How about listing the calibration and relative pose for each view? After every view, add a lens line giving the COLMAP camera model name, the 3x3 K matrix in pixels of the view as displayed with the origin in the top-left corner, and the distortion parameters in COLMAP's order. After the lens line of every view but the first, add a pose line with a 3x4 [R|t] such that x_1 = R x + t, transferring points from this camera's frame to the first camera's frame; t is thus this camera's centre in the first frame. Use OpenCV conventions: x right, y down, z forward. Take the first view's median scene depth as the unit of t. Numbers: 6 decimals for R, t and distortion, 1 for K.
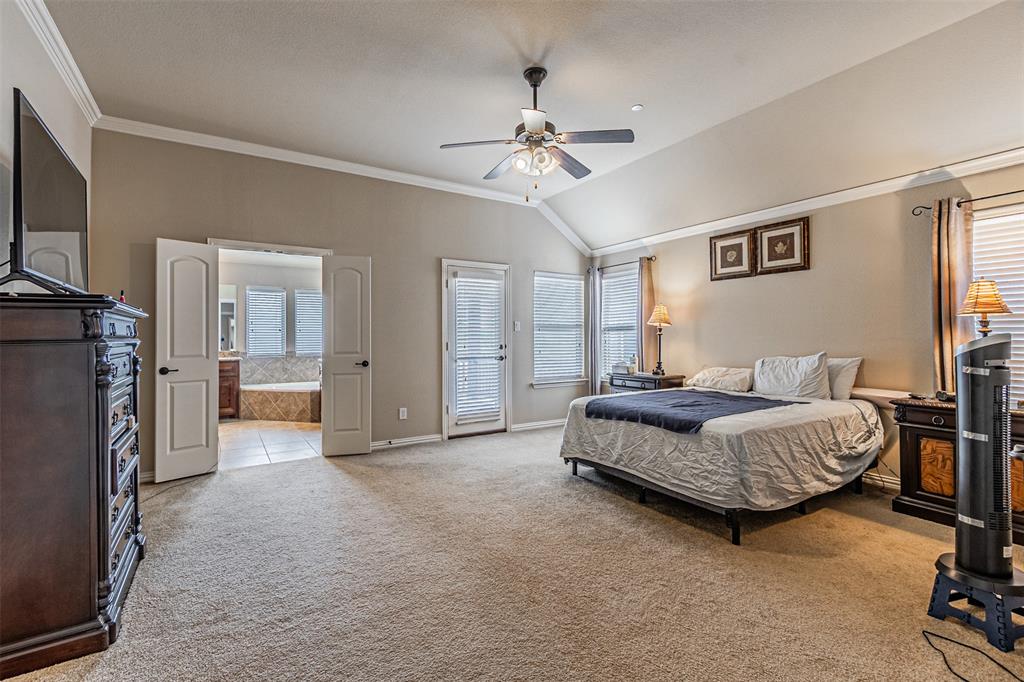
lens RADIAL K [[451.9, 0, 501.0], [0, 451.9, 334.7], [0, 0, 1]] dist [0.008173, -0.001405]
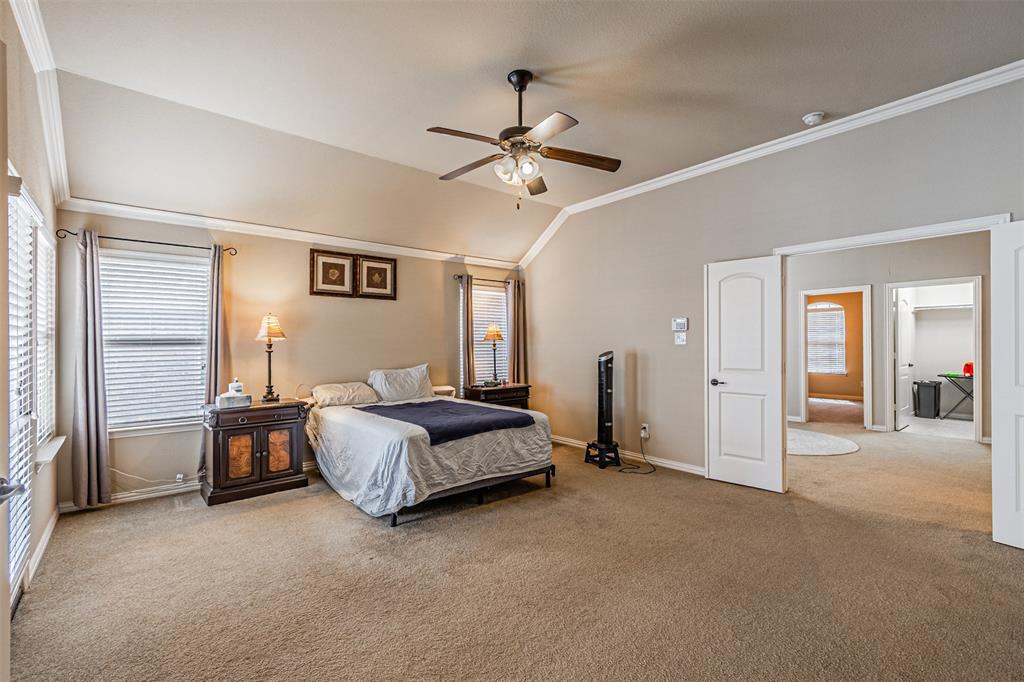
lens RADIAL K [[451.9, 0, 505.3], [0, 451.9, 345.0], [0, 0, 1]] dist [0.008173, -0.001405]
pose [[-0.131746, 0.004437, 0.991274, -0.586611], [-0.000403, 0.999990, -0.004530, -0.010319], [-0.991283, -0.000996, -0.131743, 0.796239]]
